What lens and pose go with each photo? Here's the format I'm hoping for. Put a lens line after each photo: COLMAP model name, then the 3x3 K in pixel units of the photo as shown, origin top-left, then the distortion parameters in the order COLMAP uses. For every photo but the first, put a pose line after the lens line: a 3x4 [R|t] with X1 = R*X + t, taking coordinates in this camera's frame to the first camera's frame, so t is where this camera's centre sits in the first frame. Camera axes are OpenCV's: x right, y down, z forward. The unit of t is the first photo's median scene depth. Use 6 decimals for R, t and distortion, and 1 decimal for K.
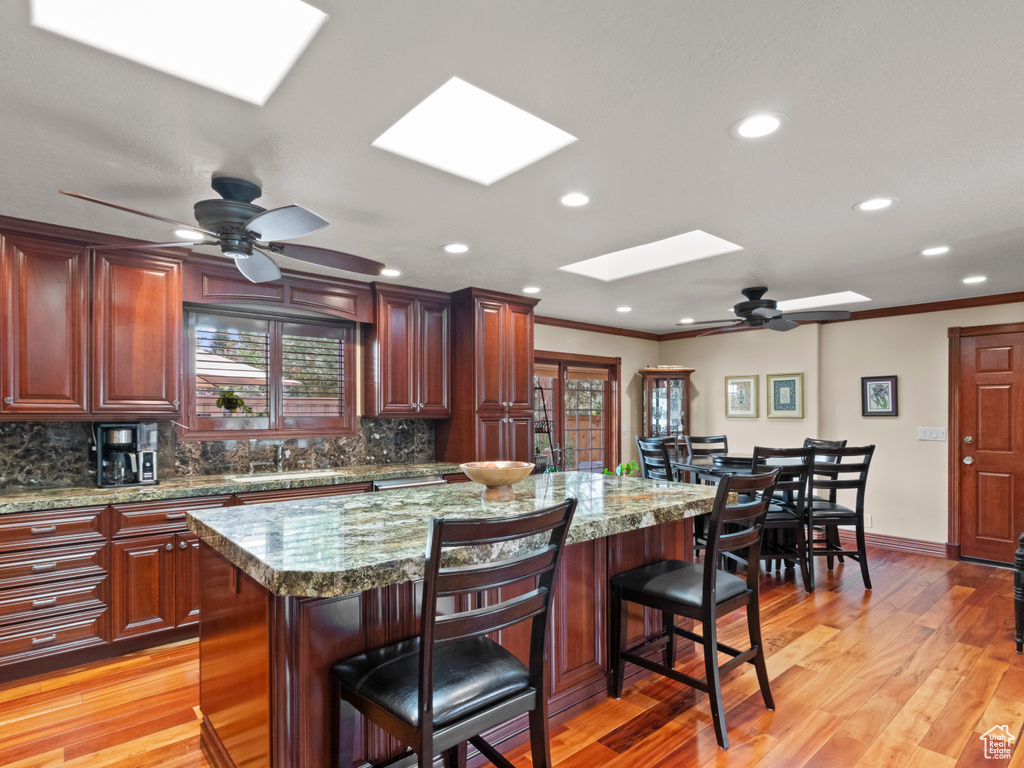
lens RADIAL K [[548.4, 0, 510.6], [0, 548.4, 408.2], [0, 0, 1]] dist [0.000125, -0.000143]
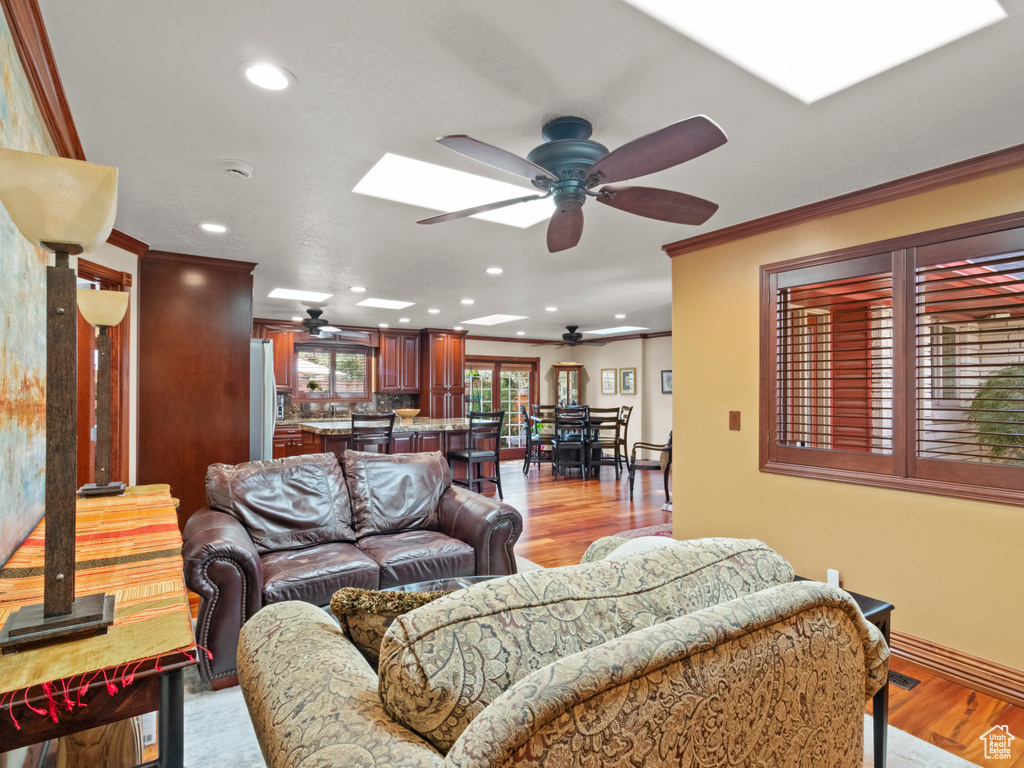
lens RADIAL K [[533.0, 0, 516.1], [0, 533.0, 385.2], [0, 0, 1]] dist [-0.000498, -0.000041]
pose [[0.992638, 0.000628, -0.121121, 0.491815], [-0.001057, 0.999993, -0.003477, -0.006094], [0.121118, 0.003580, 0.992632, -0.902926]]
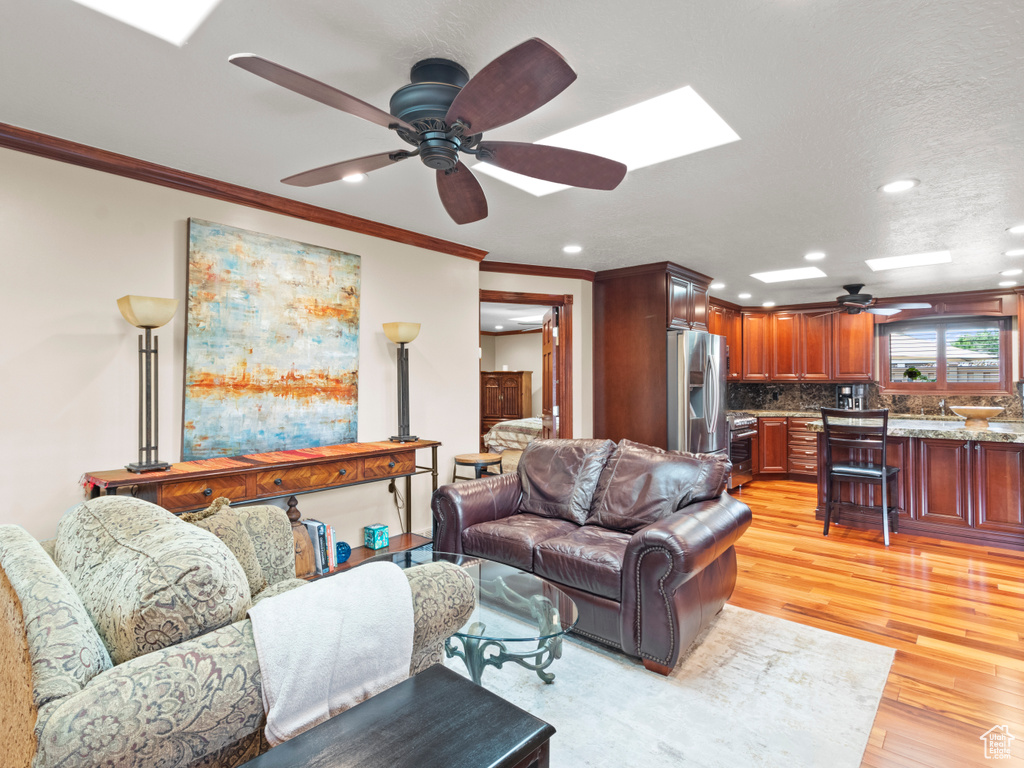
lens RADIAL K [[533.0, 0, 516.1], [0, 533.0, 385.2], [0, 0, 1]] dist [-0.000498, -0.000041]
pose [[0.143676, 0.007765, -0.989594, 0.883122], [0.008315, 0.999924, 0.009054, 0.000251], [0.989590, -0.009529, 0.143601, -0.444777]]
